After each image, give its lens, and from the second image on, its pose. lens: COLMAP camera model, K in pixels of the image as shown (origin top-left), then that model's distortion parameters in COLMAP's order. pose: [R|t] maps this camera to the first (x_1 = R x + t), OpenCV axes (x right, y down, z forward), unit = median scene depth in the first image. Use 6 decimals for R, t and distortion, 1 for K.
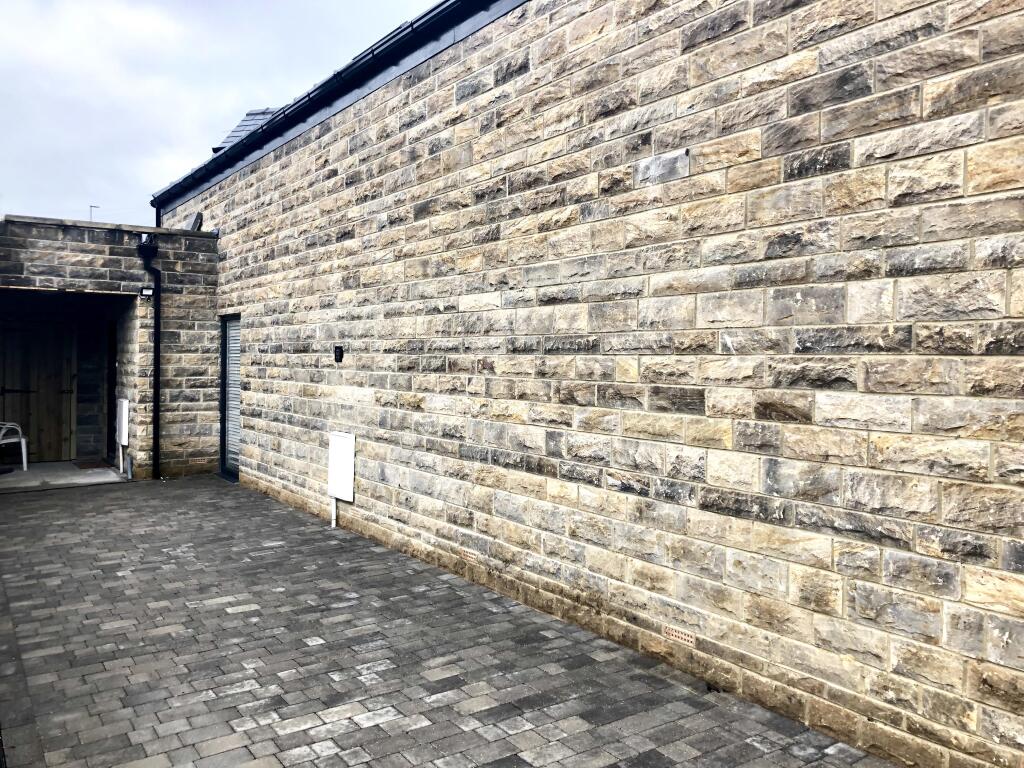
lens RADIAL K [[835.0, 0, 508.2], [0, 835.0, 377.7], [0, 0, 1]] dist [0.032460, -0.024665]
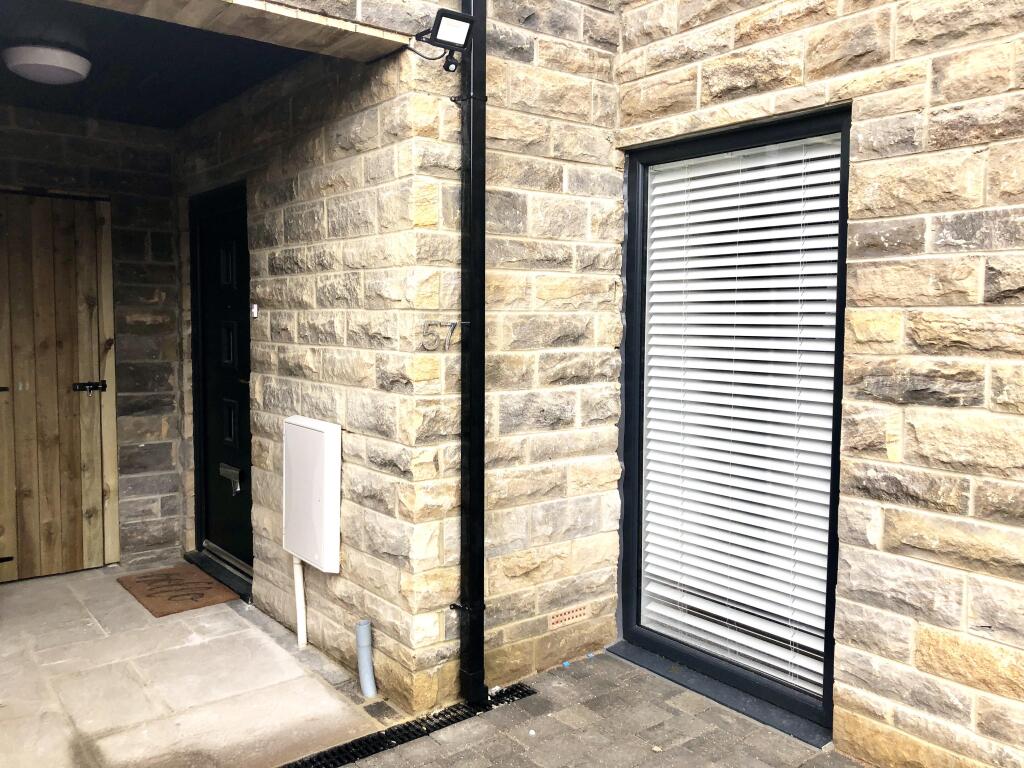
lens RADIAL K [[835.0, 0, 516.9], [0, 835.0, 387.4], [0, 0, 1]] dist [0.032460, -0.024665]
pose [[0.996874, -0.010400, 0.078320, -0.415761], [0.005458, 0.997996, 0.063044, -0.005951], [-0.078819, -0.062420, 0.994933, 0.699738]]
